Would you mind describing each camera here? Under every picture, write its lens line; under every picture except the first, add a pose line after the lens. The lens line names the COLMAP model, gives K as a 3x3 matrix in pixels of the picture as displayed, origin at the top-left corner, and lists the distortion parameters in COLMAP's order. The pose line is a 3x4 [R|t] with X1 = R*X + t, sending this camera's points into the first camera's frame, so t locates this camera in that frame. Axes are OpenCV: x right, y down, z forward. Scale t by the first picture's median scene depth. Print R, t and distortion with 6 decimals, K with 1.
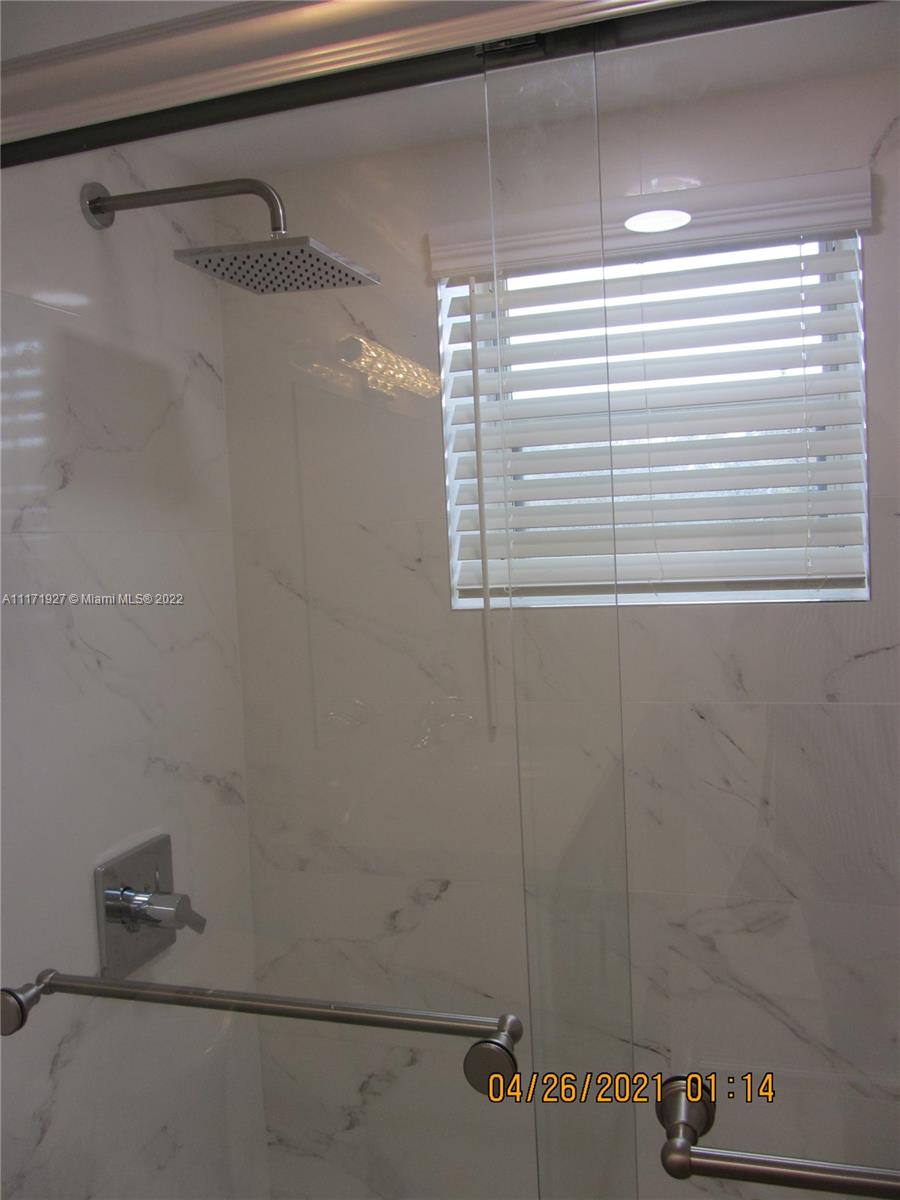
lens RADIAL K [[1008.5, 0, 445.1], [0, 1008.5, 603.7], [0, 0, 1]] dist [-0.032044, 0.001929]
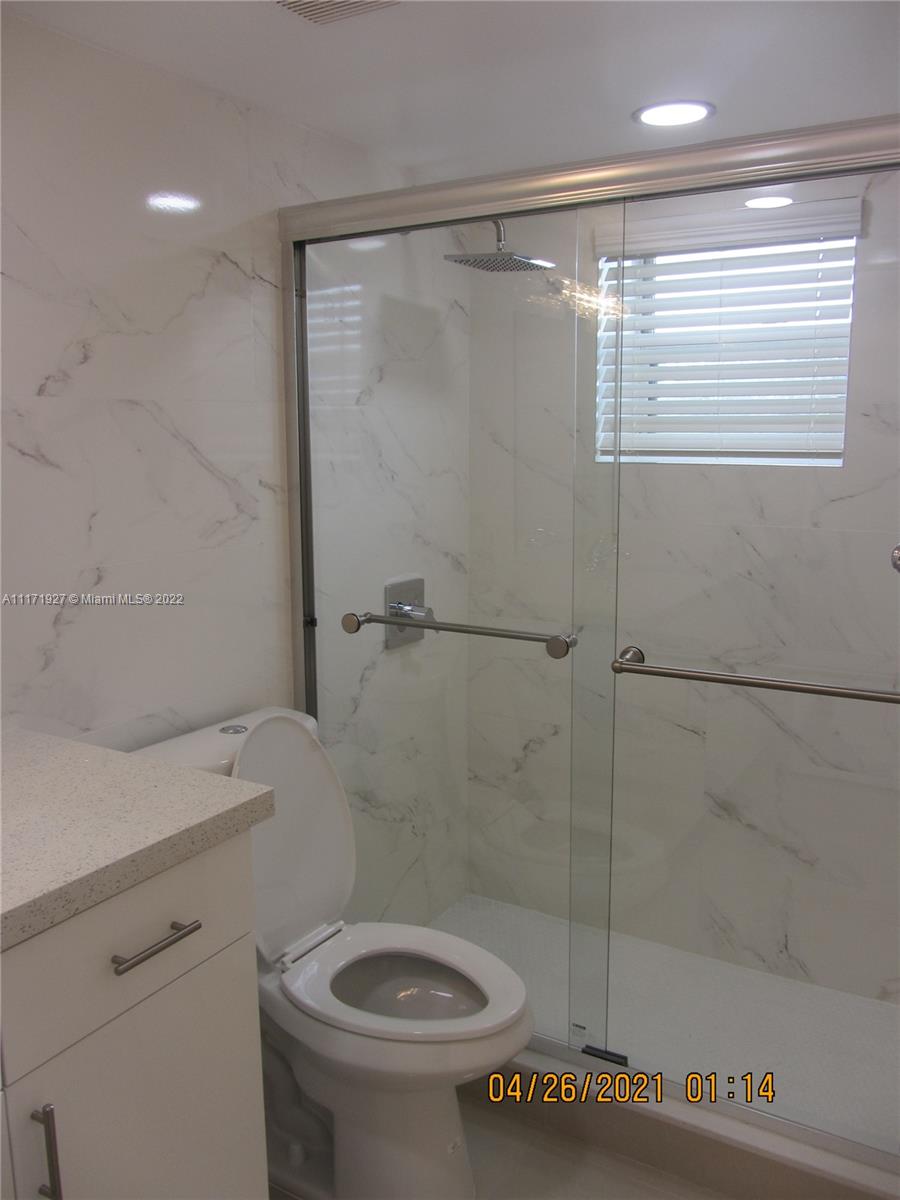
lens RADIAL K [[1008.5, 0, 458.4], [0, 1008.5, 596.8], [0, 0, 1]] dist [-0.032044, 0.001929]
pose [[0.972323, 0.078356, -0.220109, 0.172177], [-0.054619, 0.992213, 0.111938, 0.053167], [0.227166, -0.096817, 0.969032, -0.685058]]
